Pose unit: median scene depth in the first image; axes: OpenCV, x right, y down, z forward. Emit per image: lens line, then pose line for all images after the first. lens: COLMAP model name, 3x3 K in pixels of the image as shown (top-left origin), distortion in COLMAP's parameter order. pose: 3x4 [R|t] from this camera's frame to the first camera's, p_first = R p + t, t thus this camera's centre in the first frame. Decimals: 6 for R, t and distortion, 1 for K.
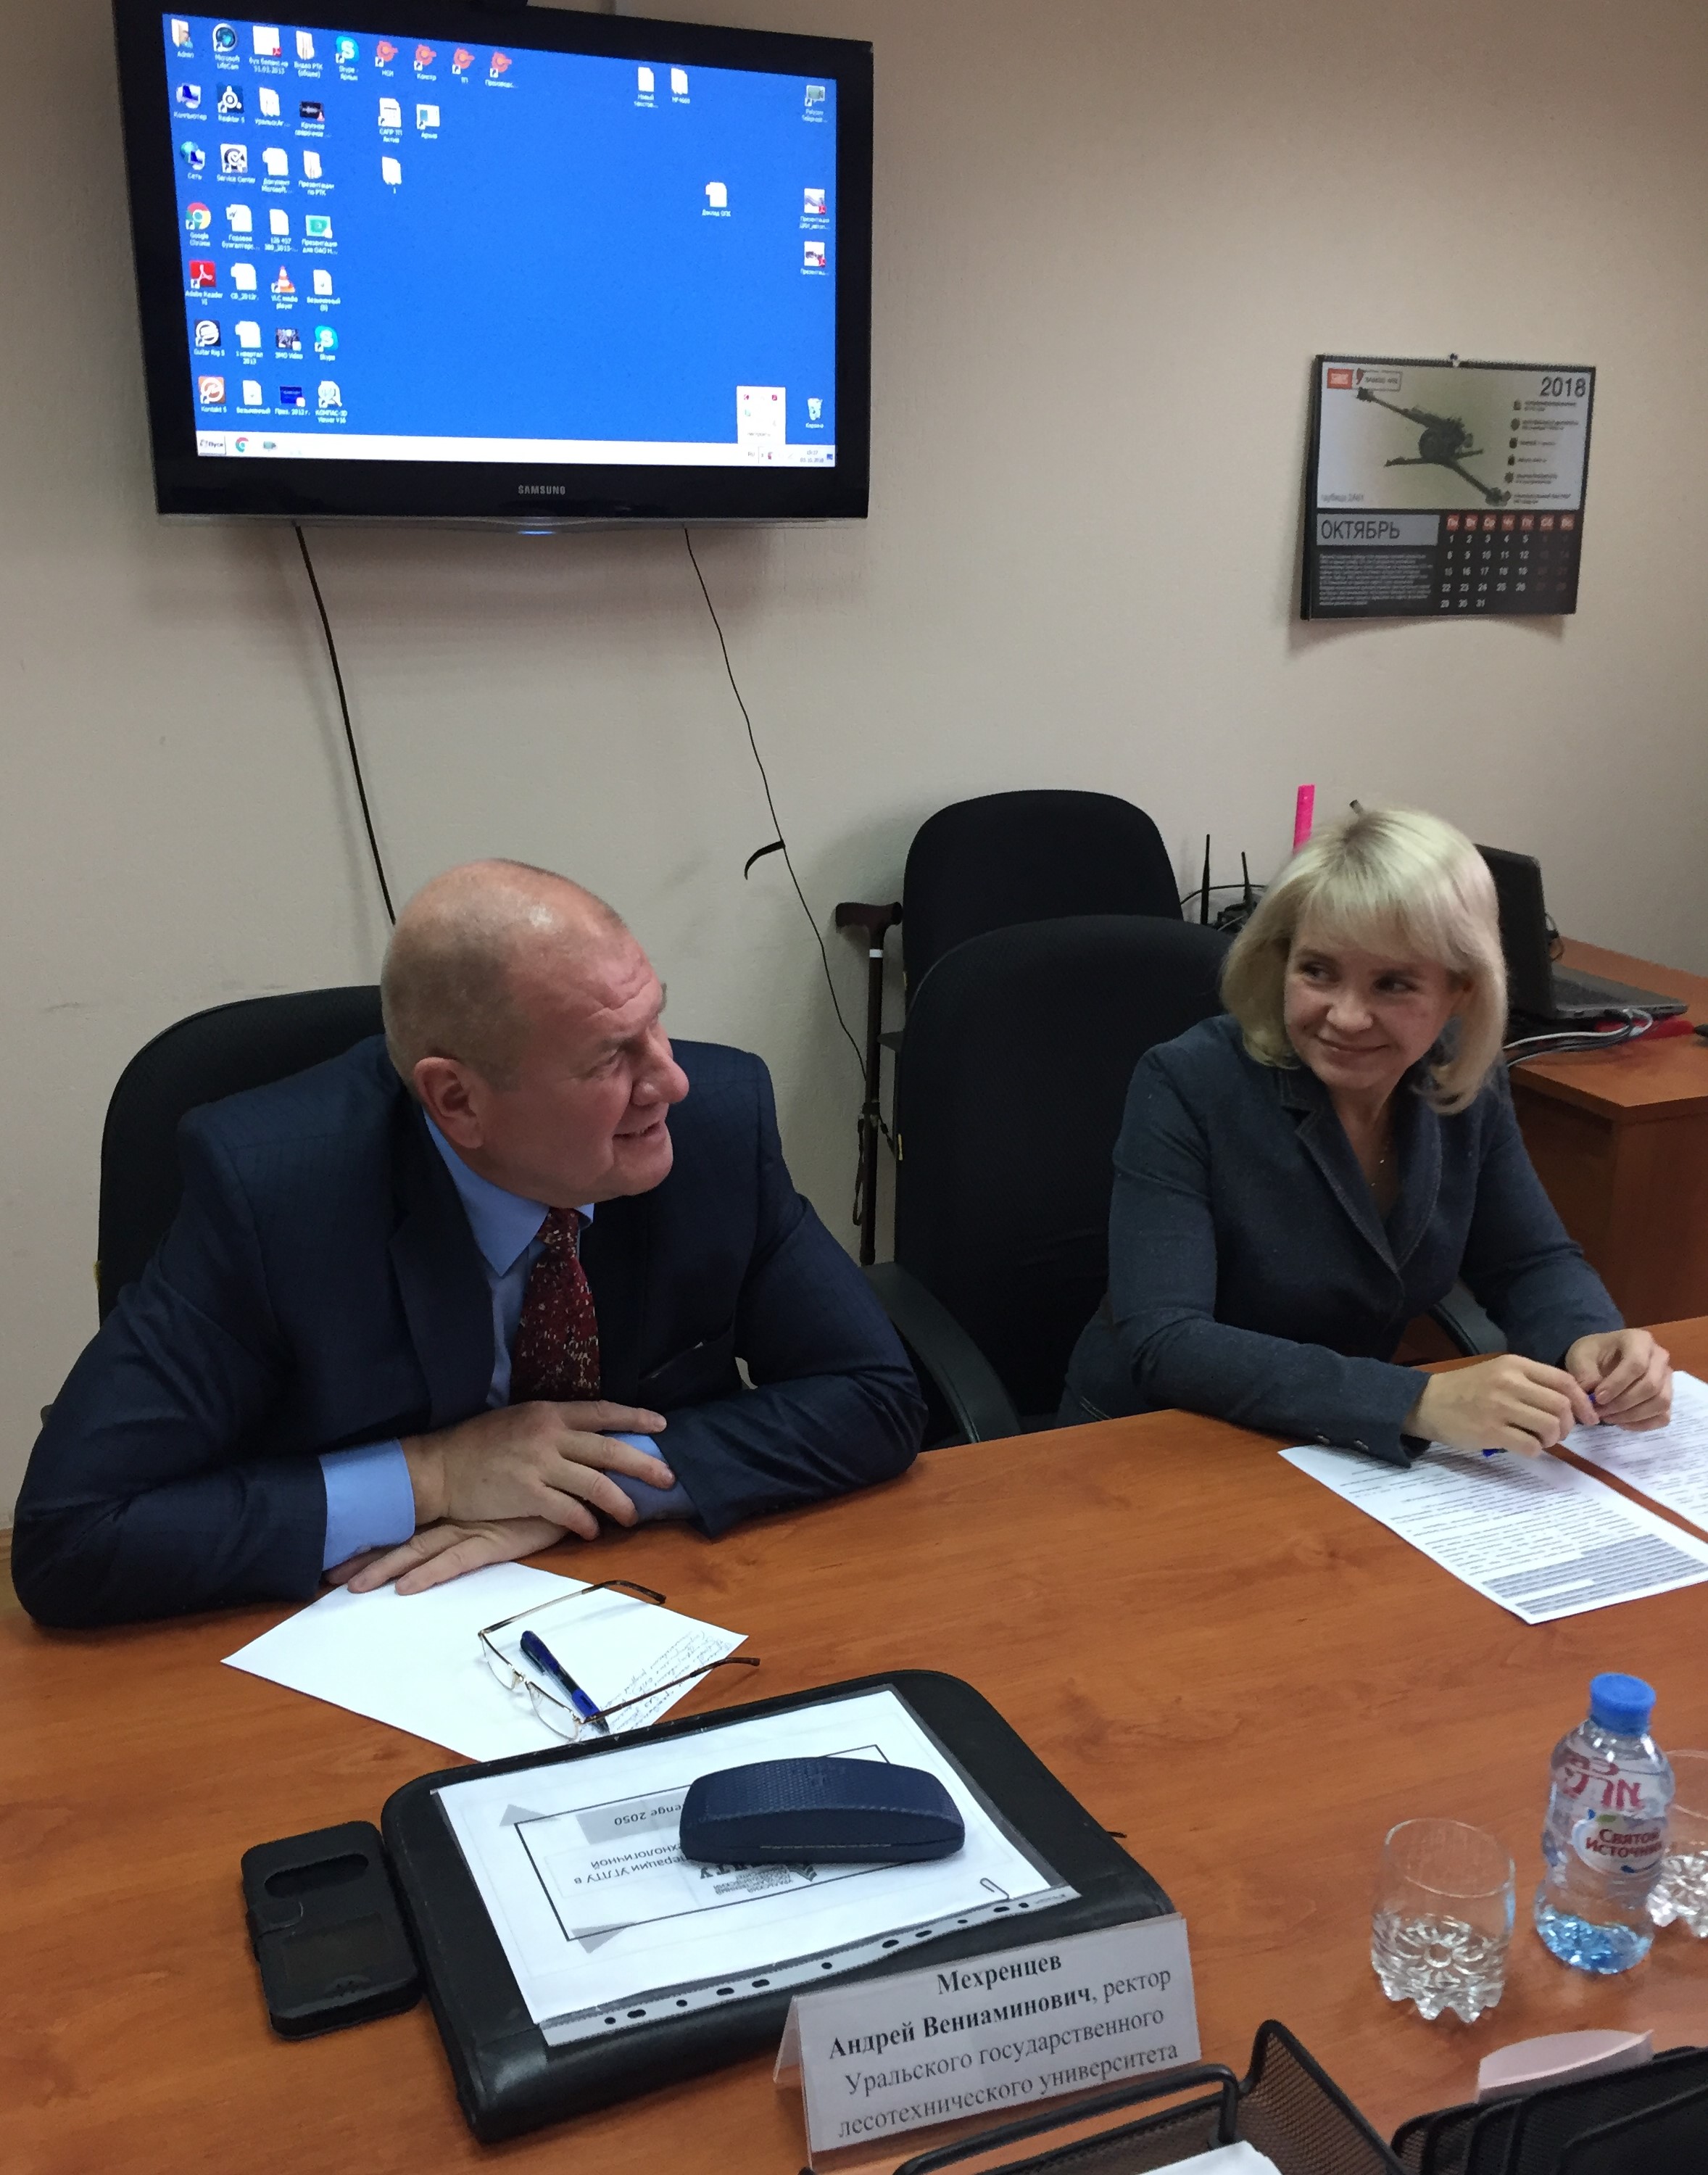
lens RADIAL K [[2001.8, 0, 854.0], [0, 2001.8, 1087.5], [0, 0, 1]] dist [0.125794, -0.194674]
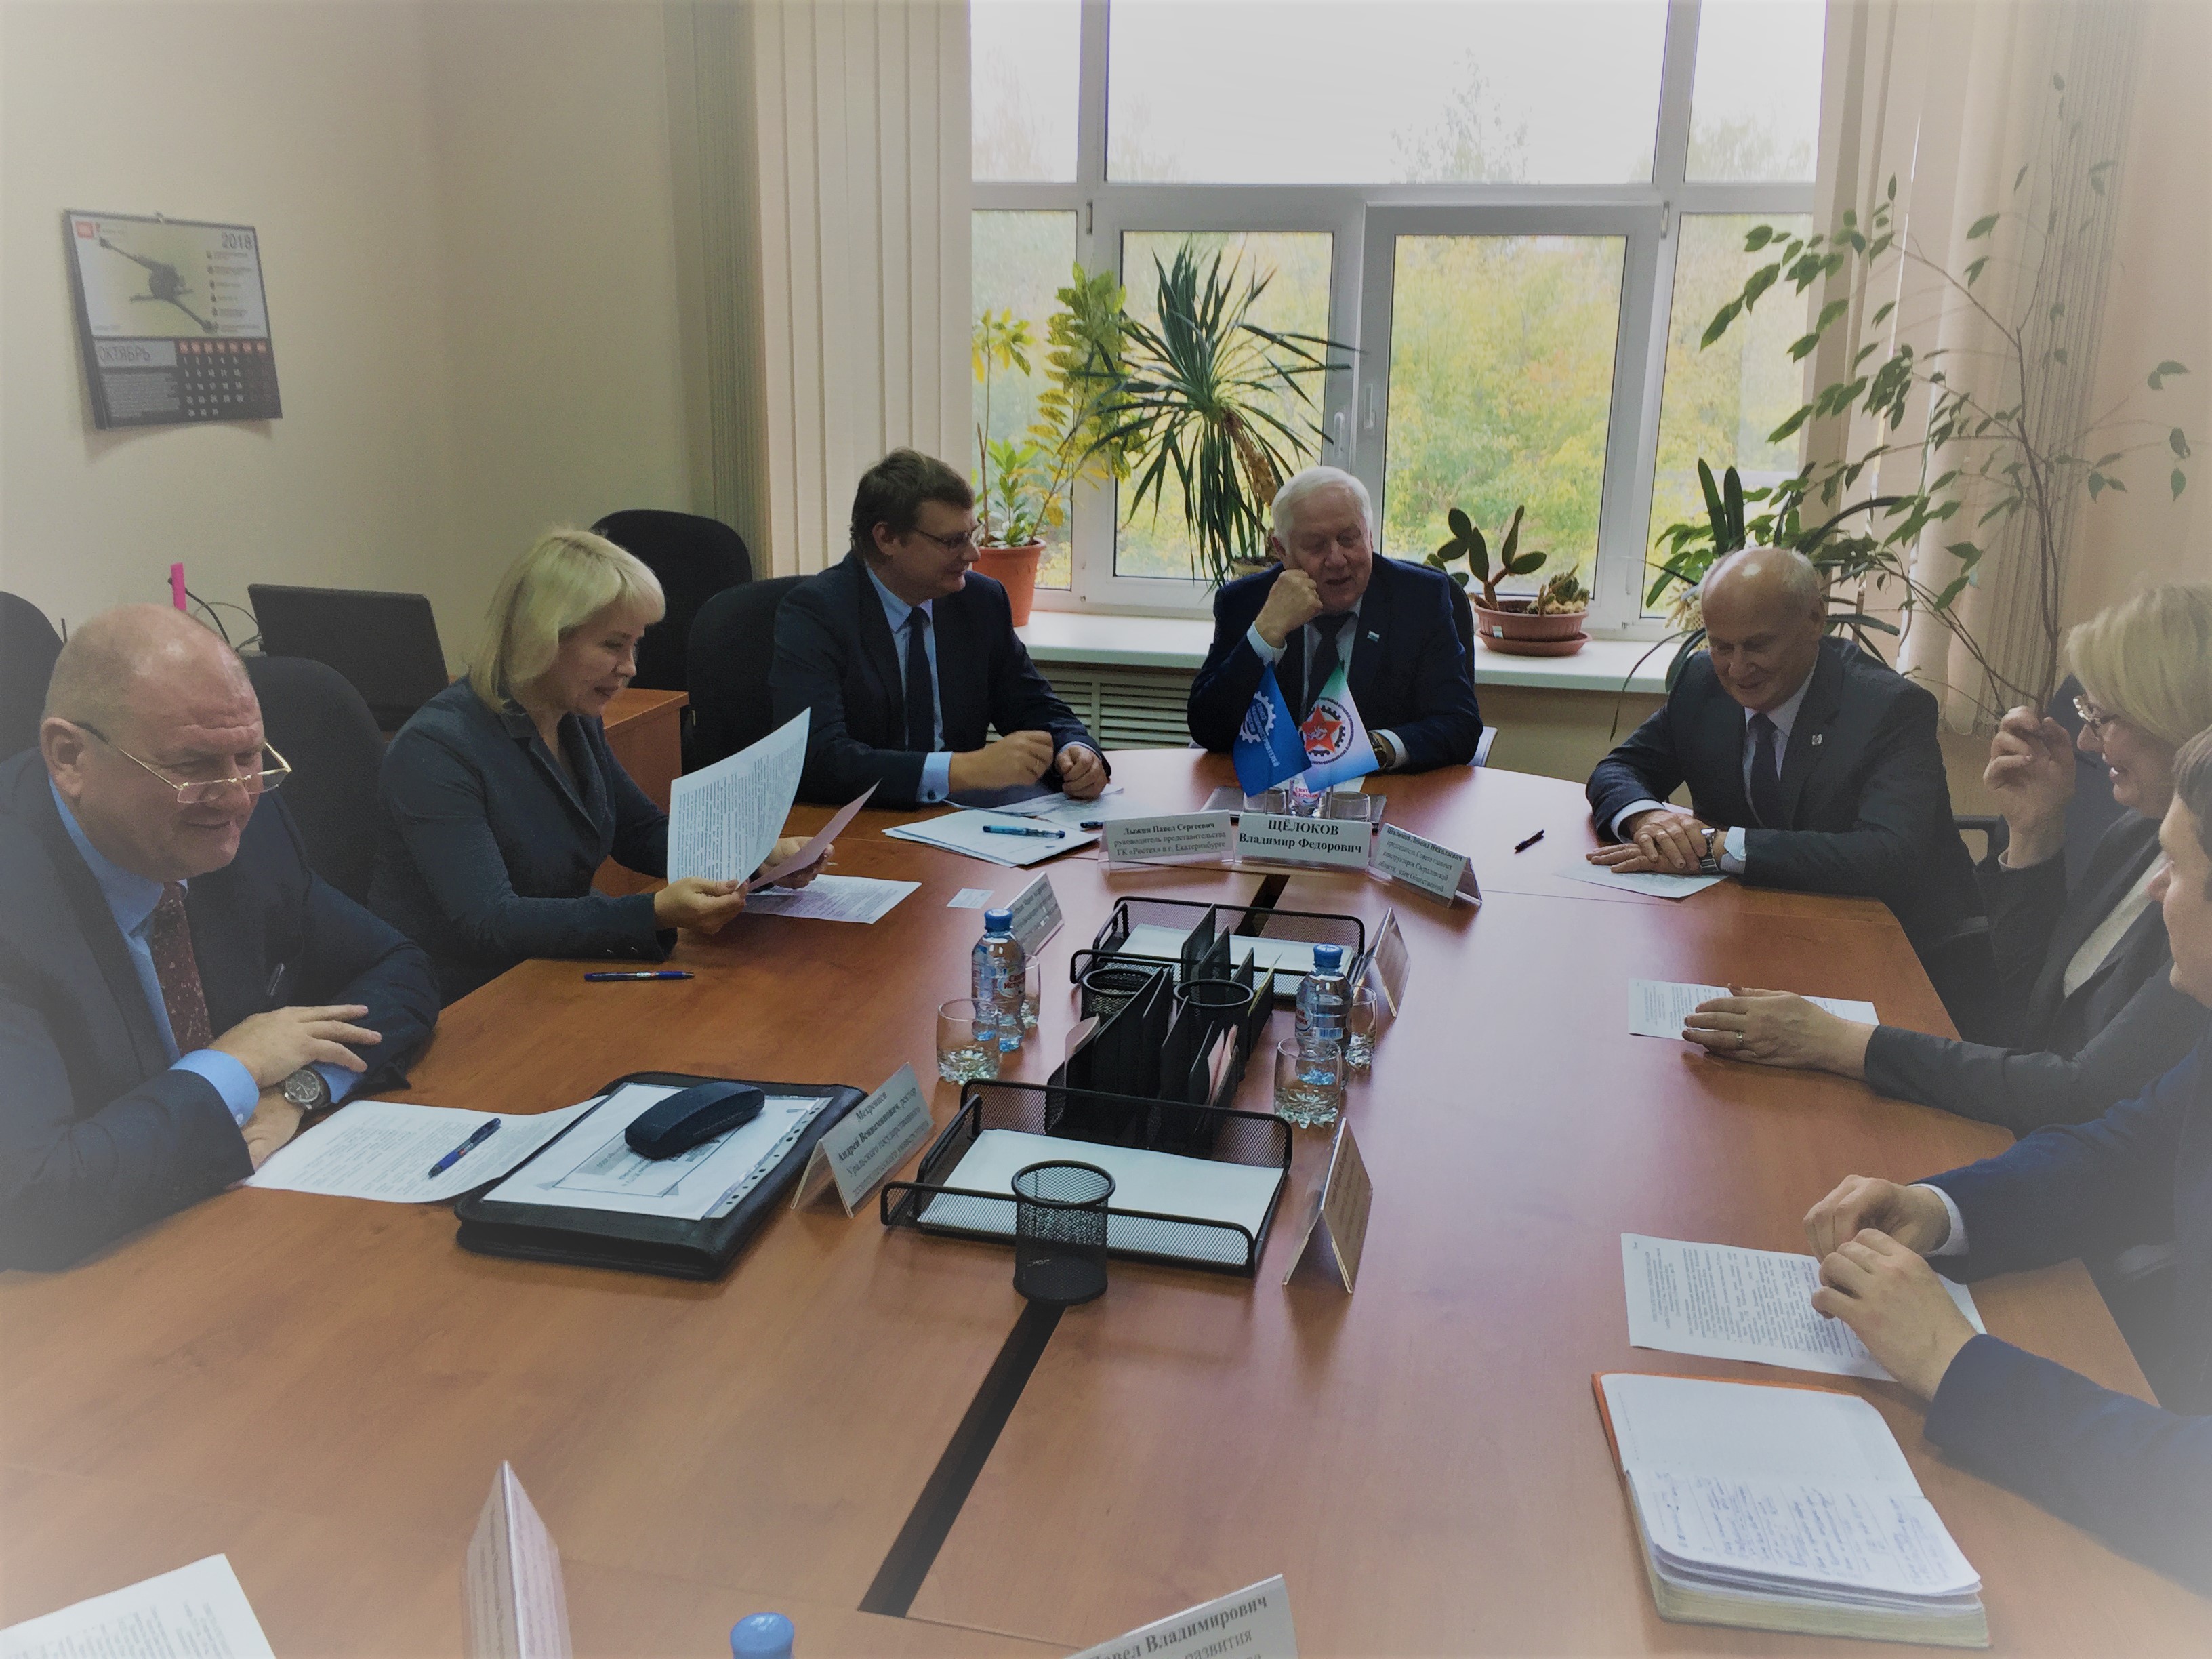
lens RADIAL K [[1847.3, 0, 1106.0], [0, 1847.3, 829.5], [0, 0, 1]] dist [0.061461, -0.103533]
pose [[0.579570, -0.212520, 0.786723, -0.348155], [0.218662, 0.970550, 0.101092, 0.012497], [-0.785038, 0.113436, 0.608972, -0.092137]]
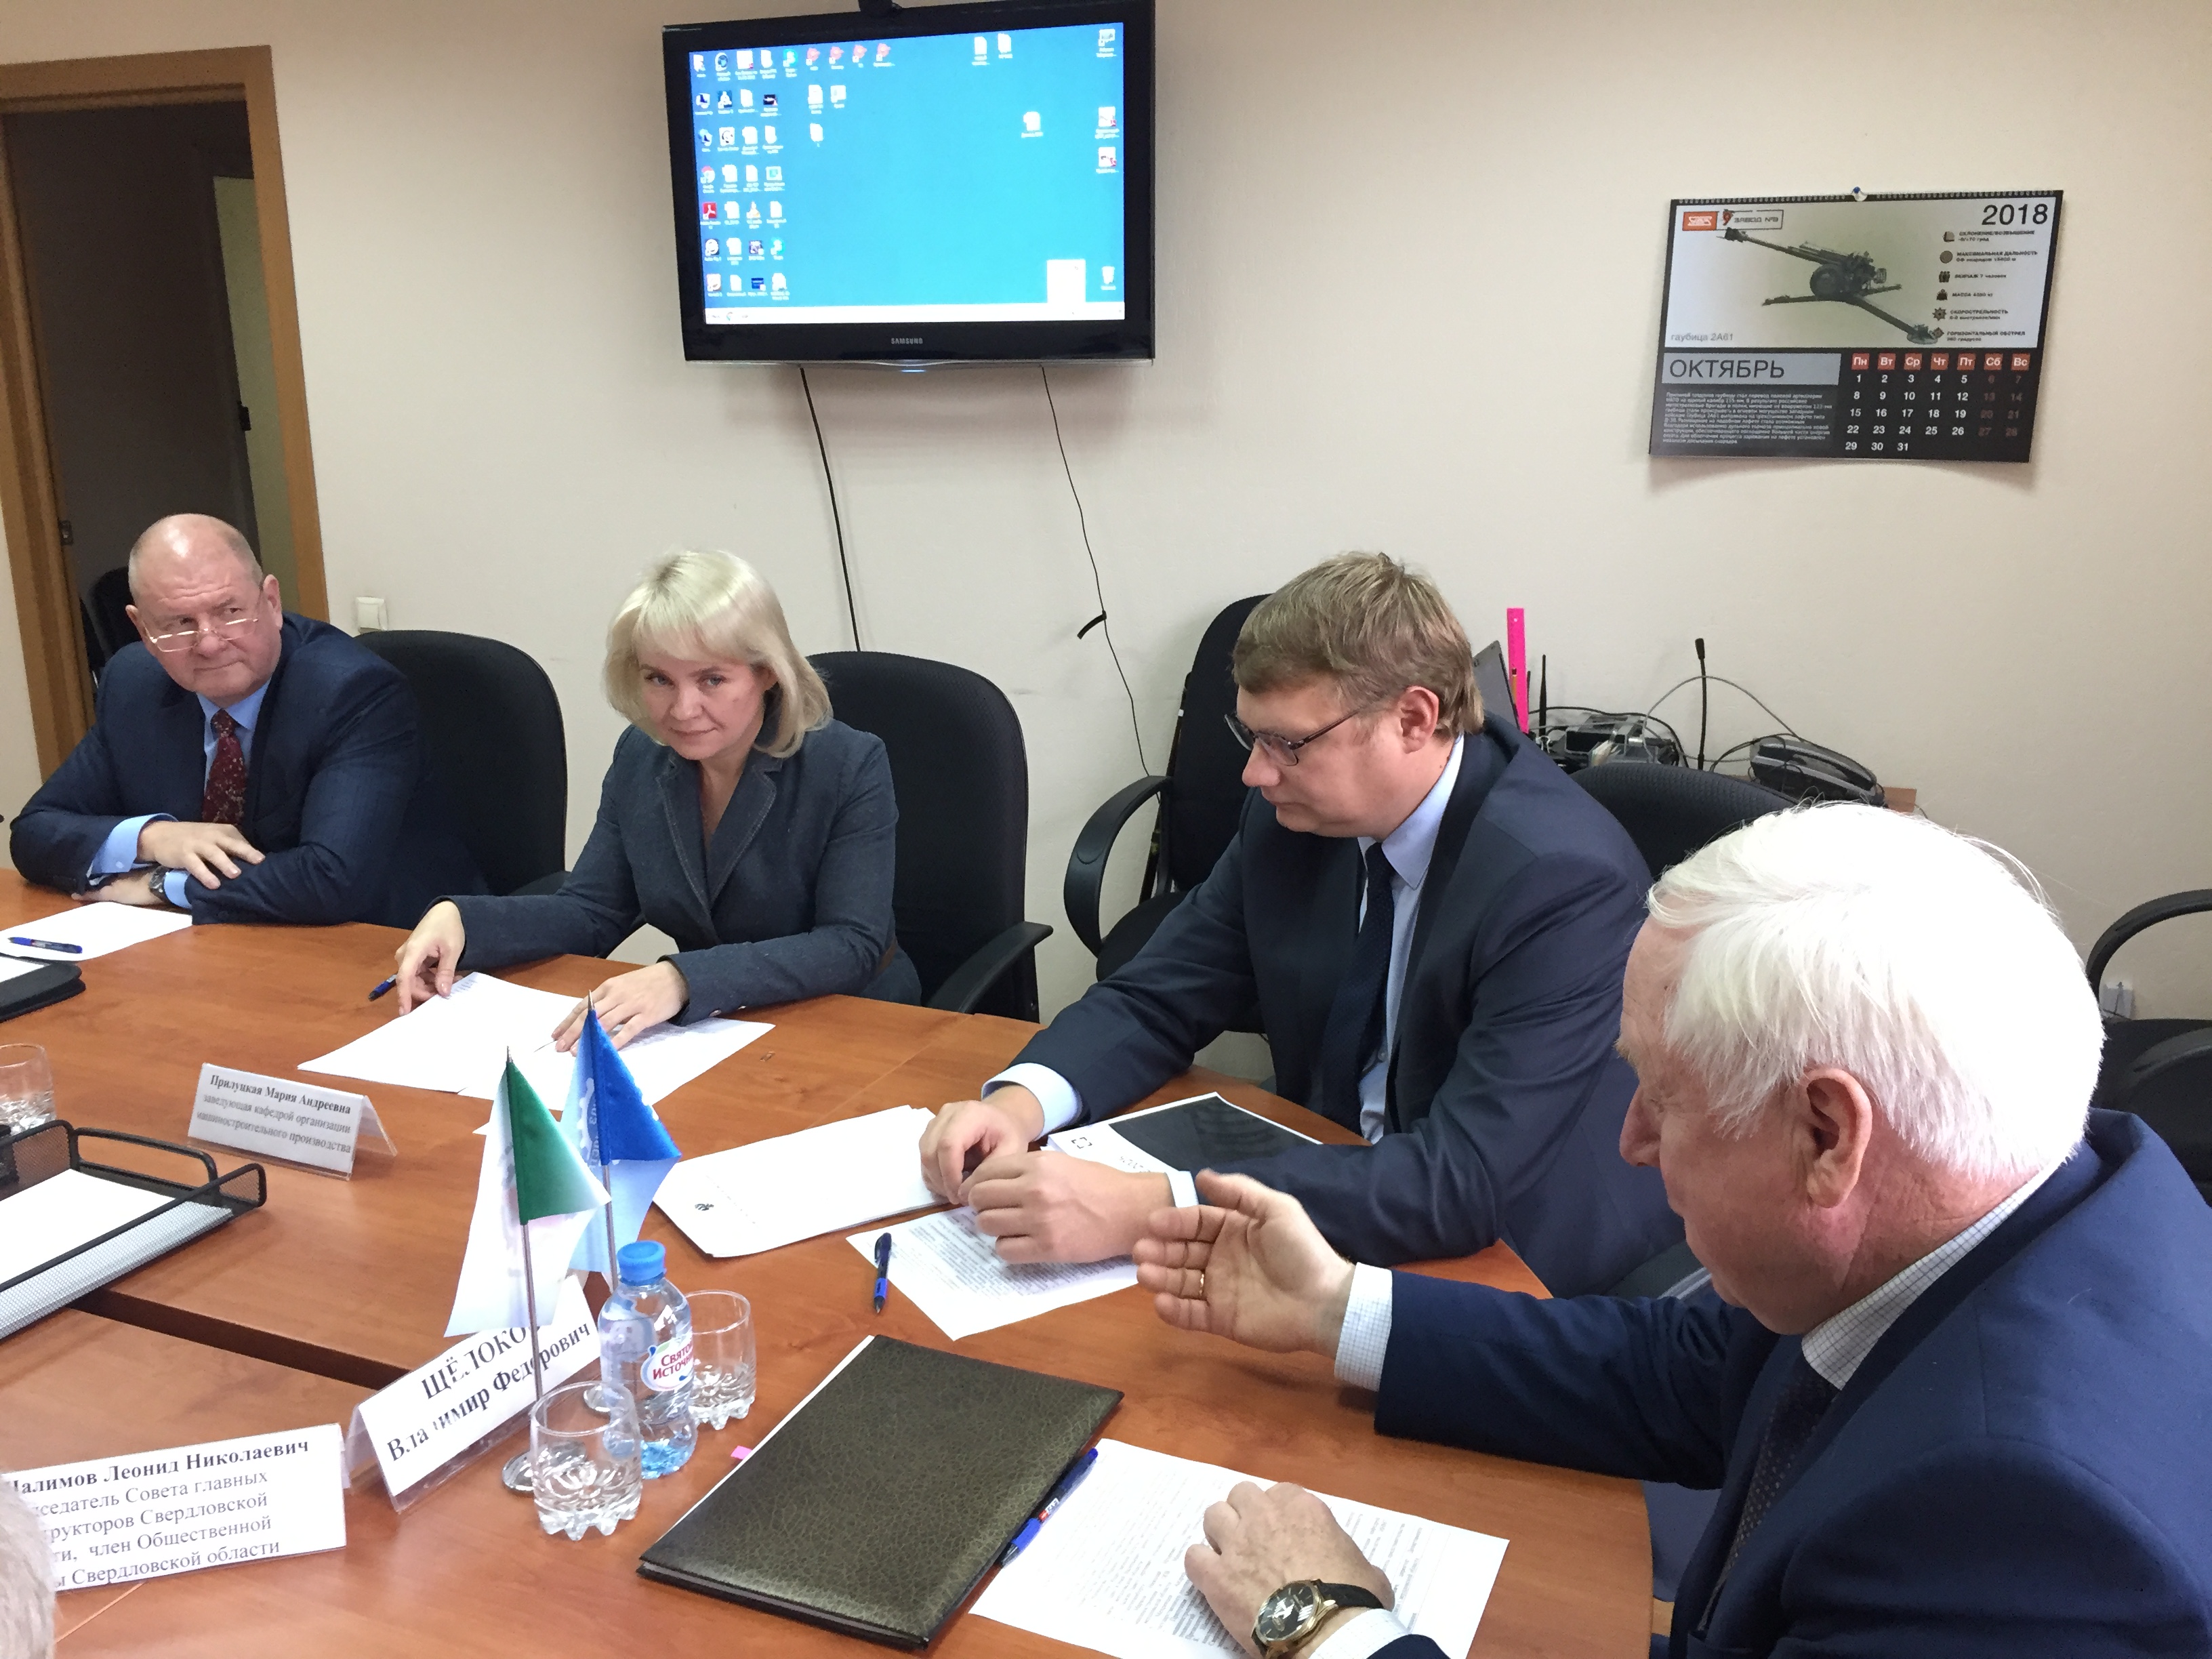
lens RADIAL K [[1847.3, 0, 1106.0], [0, 1847.3, 829.5], [0, 0, 1]] dist [0.061461, -0.103533]
pose [[0.701401, 0.166065, -0.693151, 0.727009], [-0.191782, 0.980587, 0.040865, -0.034029], [0.686481, 0.104271, 0.719633, 0.165838]]
